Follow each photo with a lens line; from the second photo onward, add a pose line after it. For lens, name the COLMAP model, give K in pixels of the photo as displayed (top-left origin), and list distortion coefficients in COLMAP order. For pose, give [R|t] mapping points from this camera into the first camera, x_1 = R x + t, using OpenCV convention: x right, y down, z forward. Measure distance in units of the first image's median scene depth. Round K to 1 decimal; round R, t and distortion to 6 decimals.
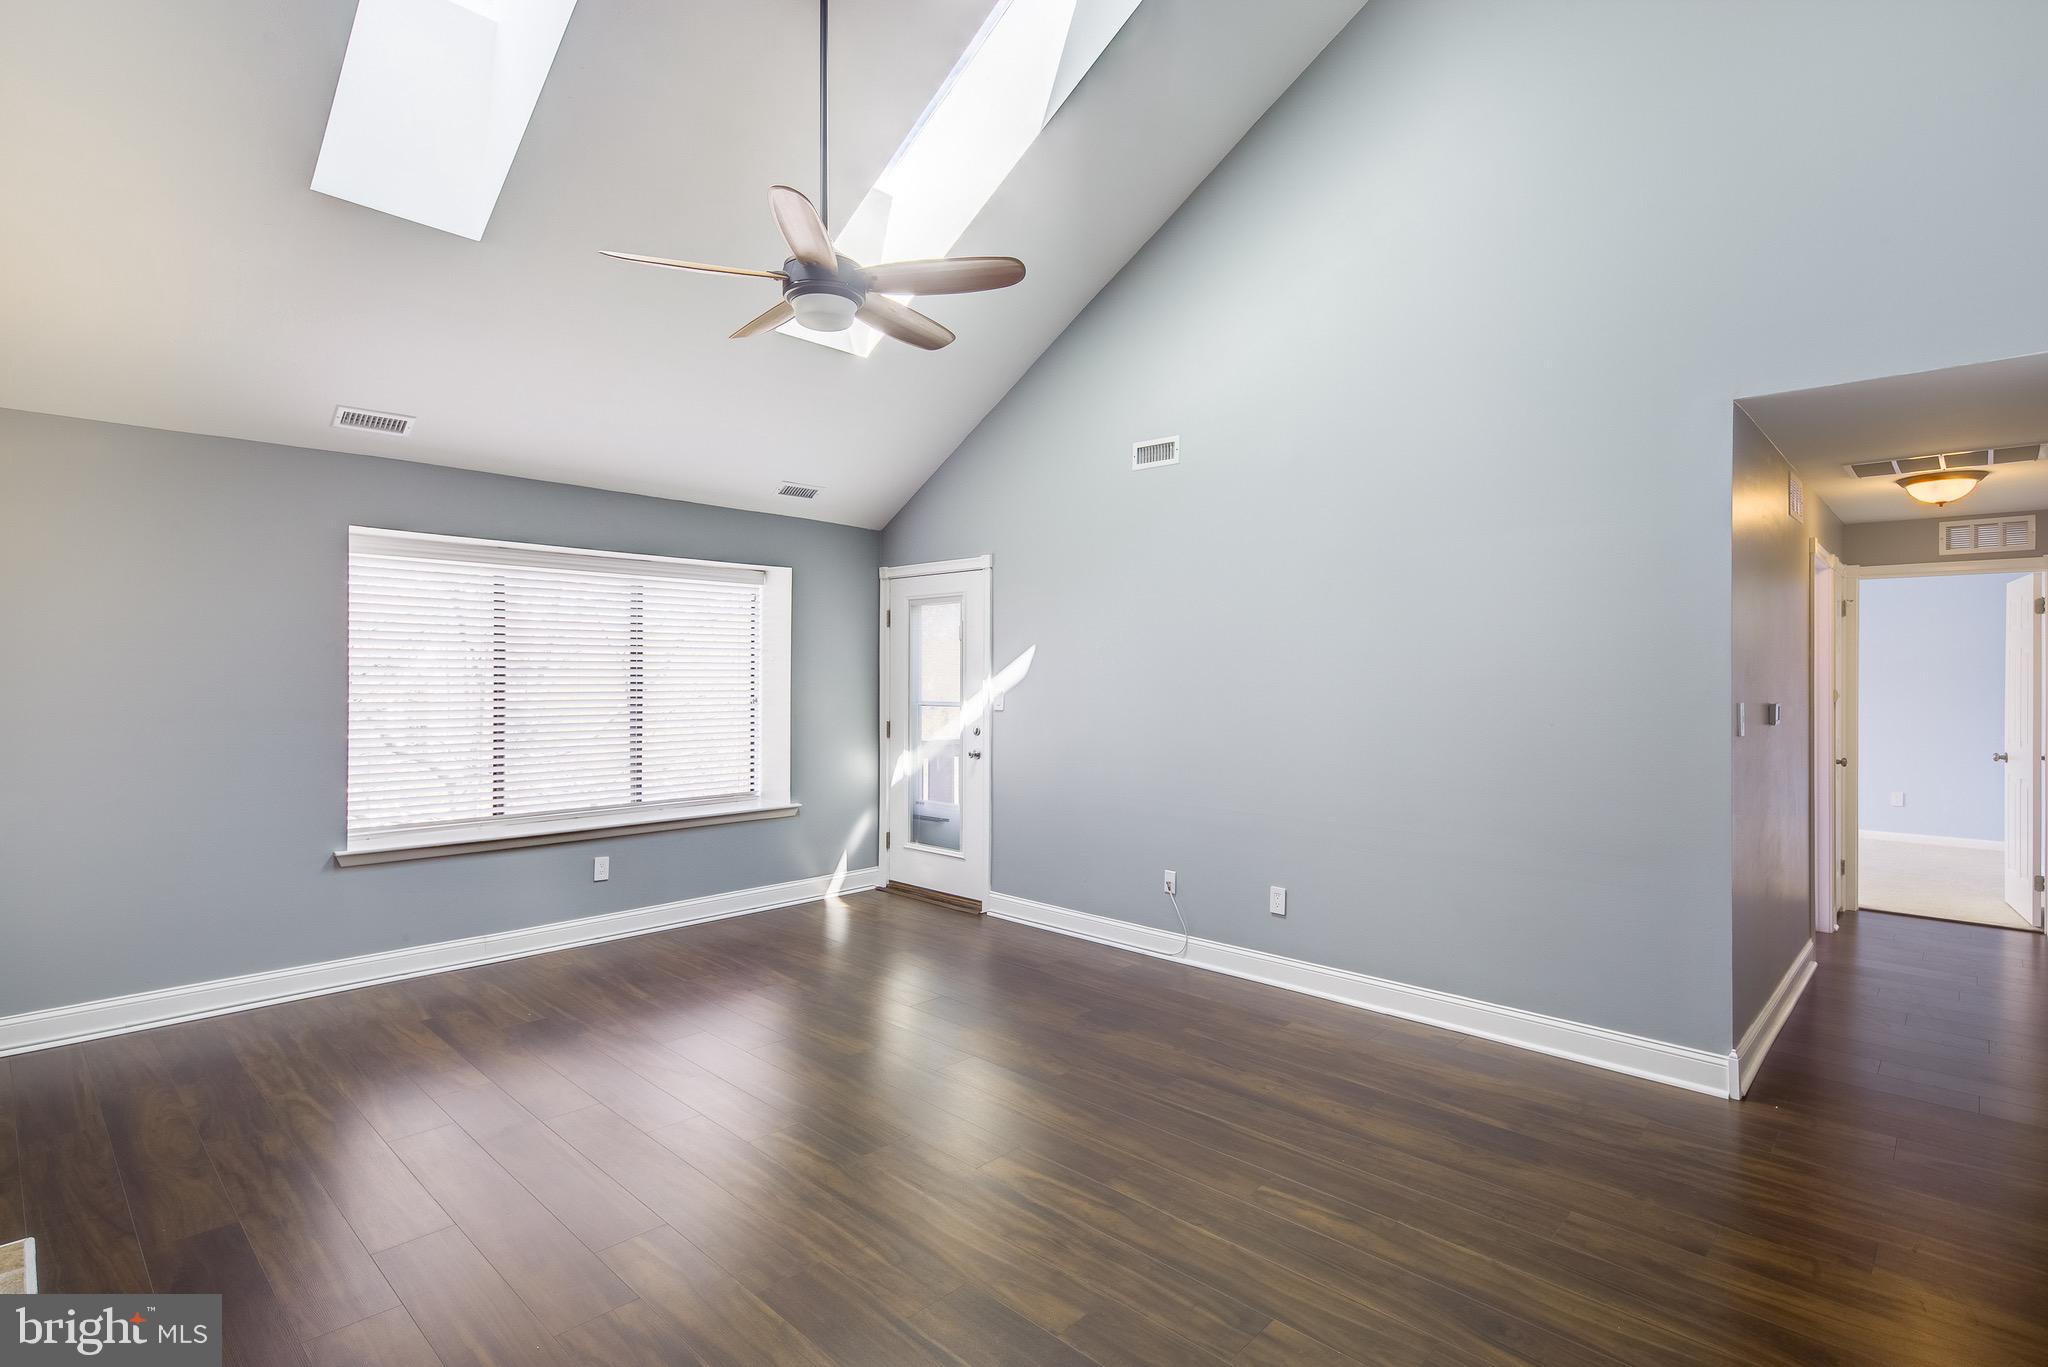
lens RADIAL K [[986.3, 0, 1026.0], [0, 986.3, 676.0], [0, 0, 1]] dist [0.001861, -0.000018]
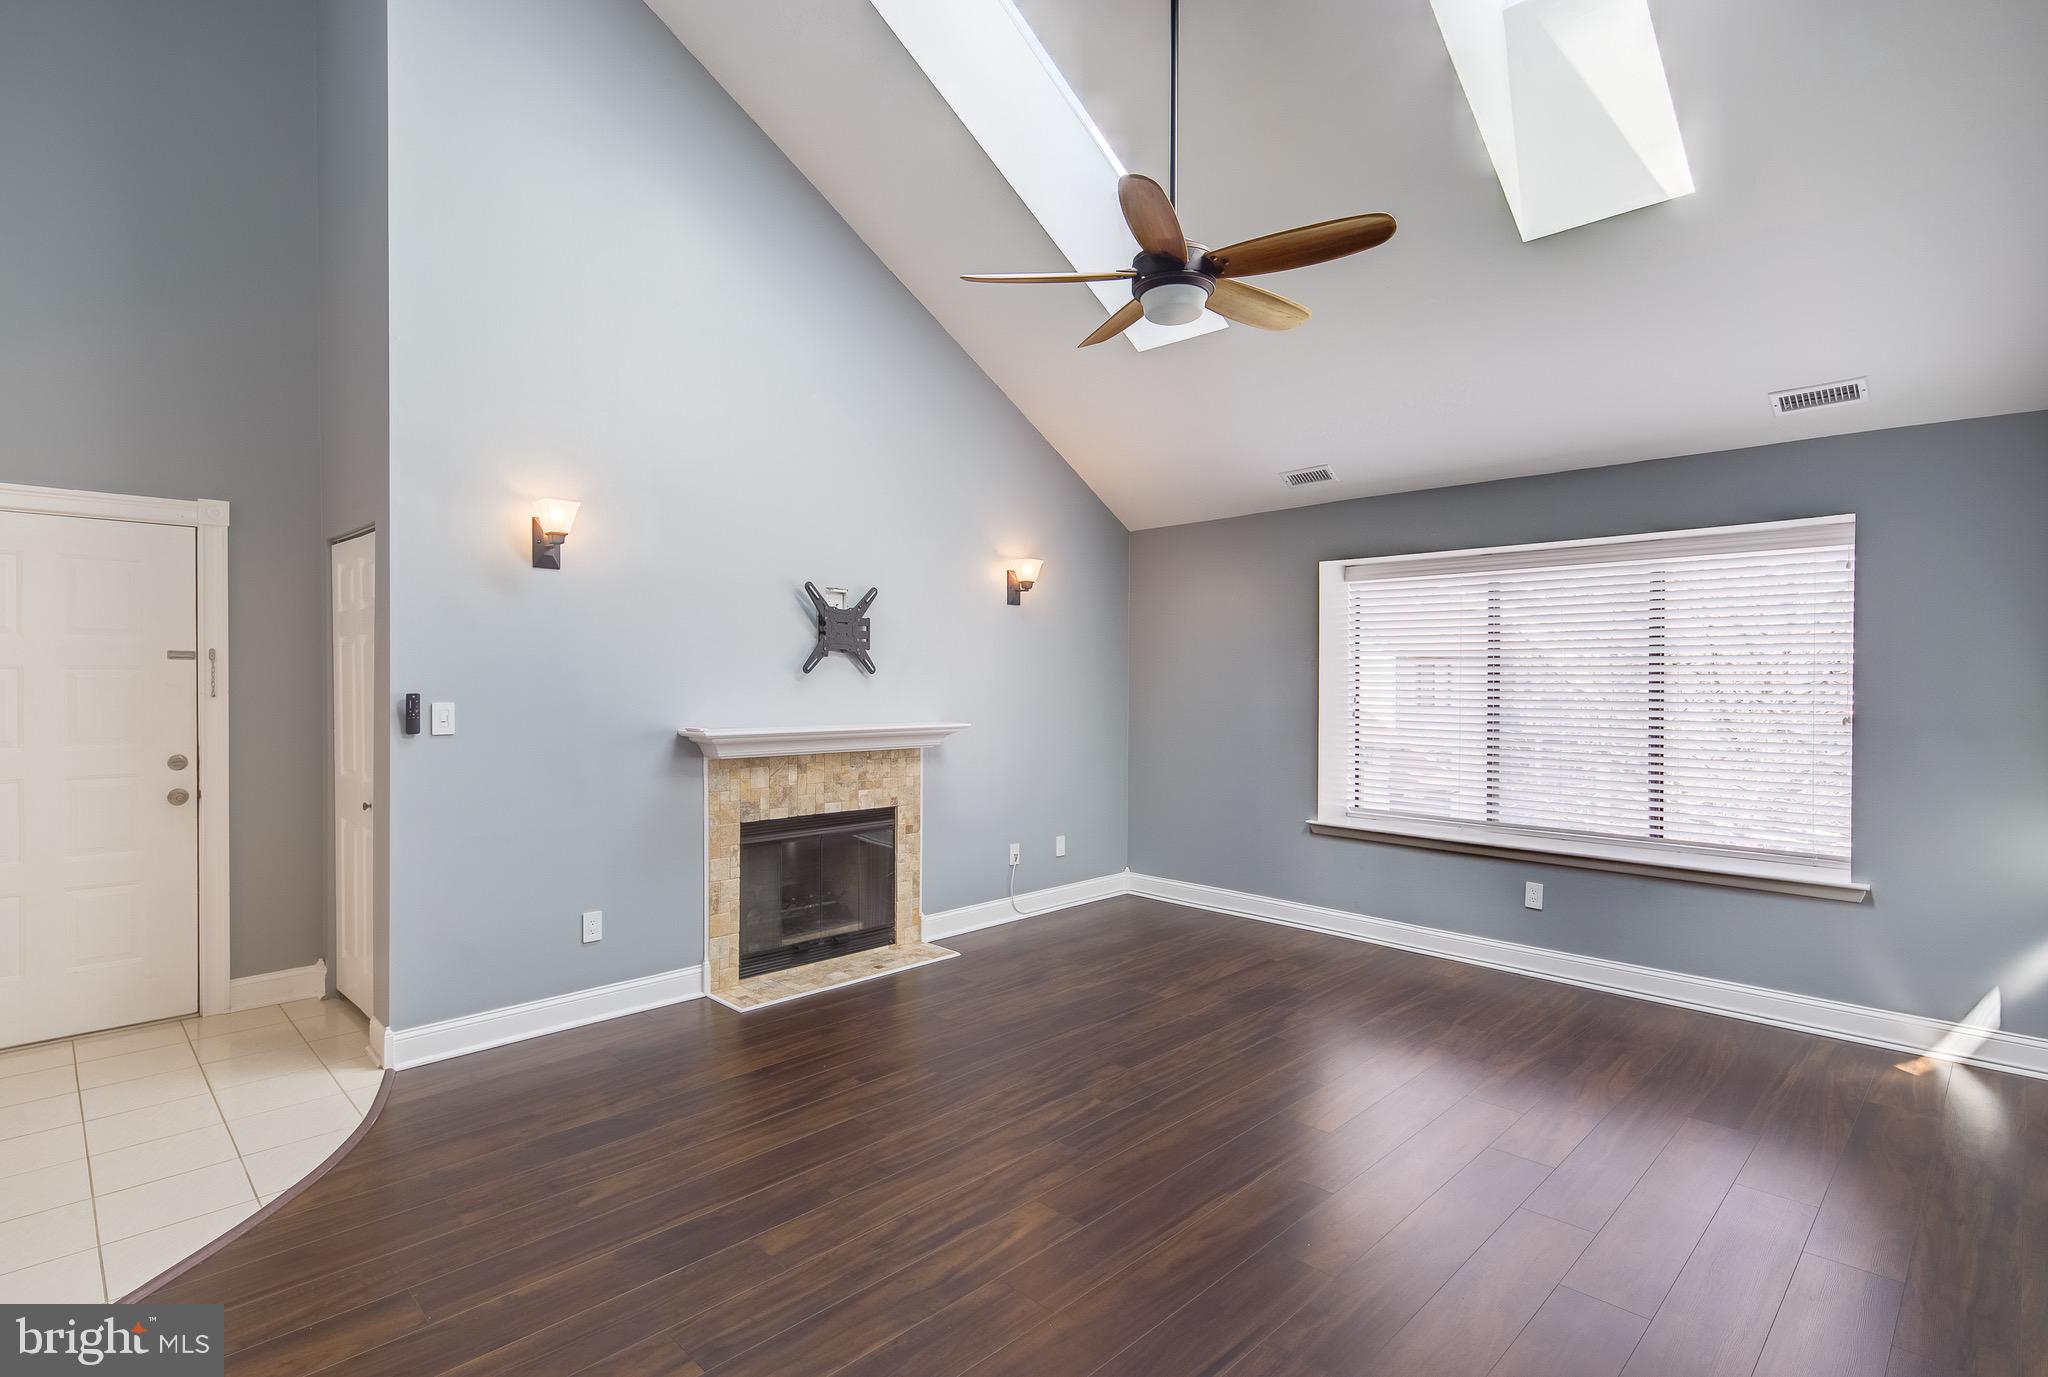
lens RADIAL K [[994.7, 0, 1024.0], [0, 994.7, 688.5], [0, 0, 1]] dist [0.003897, 0.000516]
pose [[-0.035940, 0.003221, -0.999349, 0.448012], [-0.003392, 0.999989, 0.003345, 0.003807], [0.999348, 0.003510, -0.035928, 0.510061]]
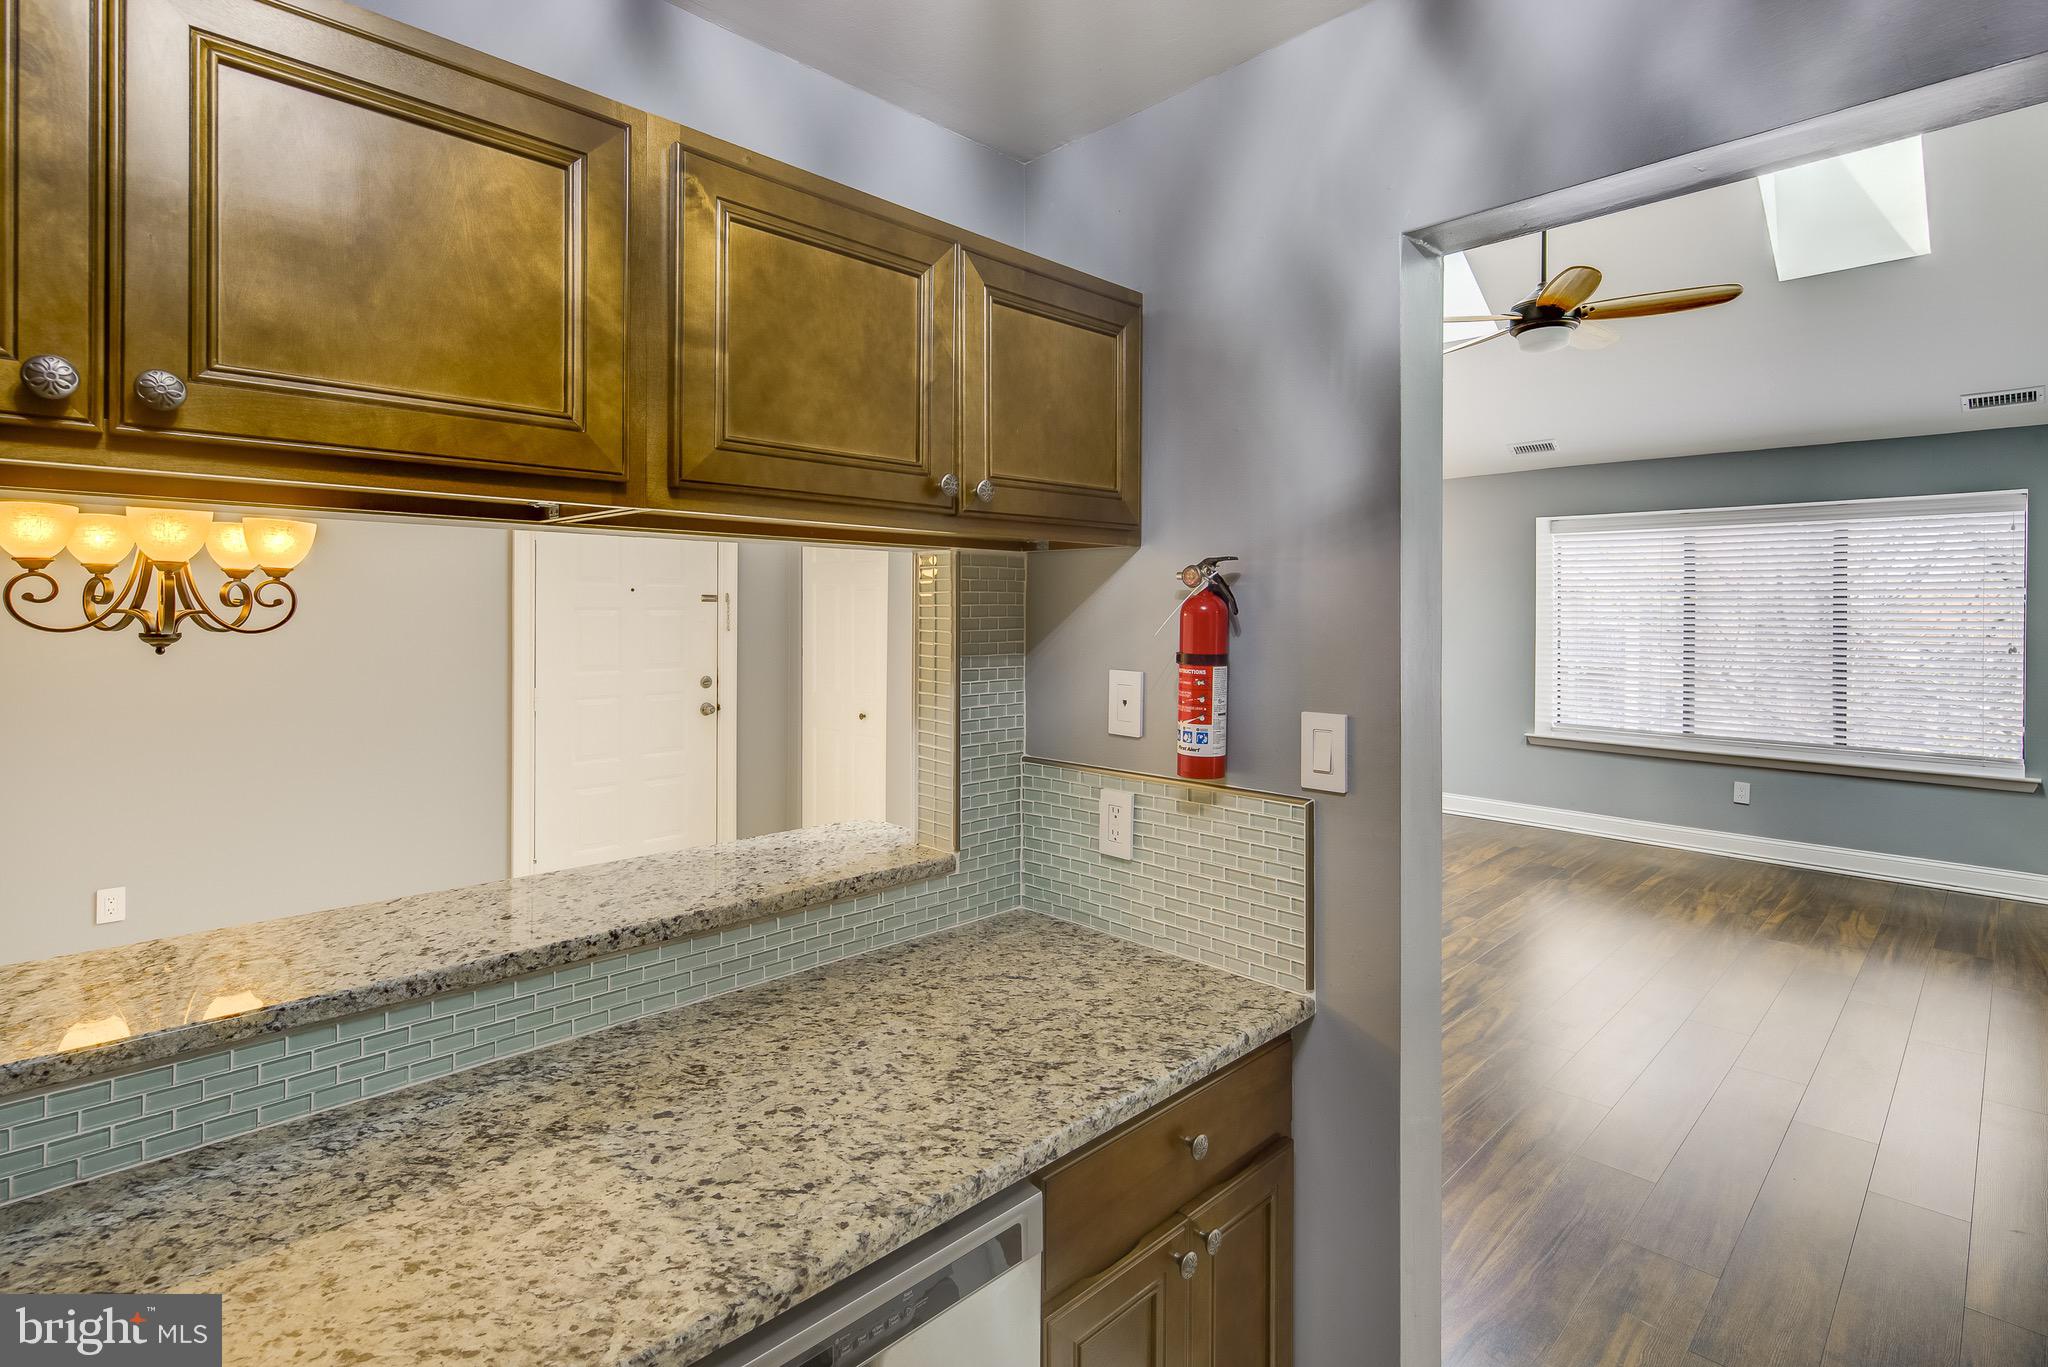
lens RADIAL K [[986.5, 0, 1024.0], [0, 986.5, 610.6], [0, 0, 1]] dist [0.003529, 0.000089]
pose [[-0.035954, -0.002576, -0.999350, 0.641157], [-0.004260, 0.999988, -0.002424, -0.003030], [0.999344, 0.004170, -0.035964, 0.209544]]
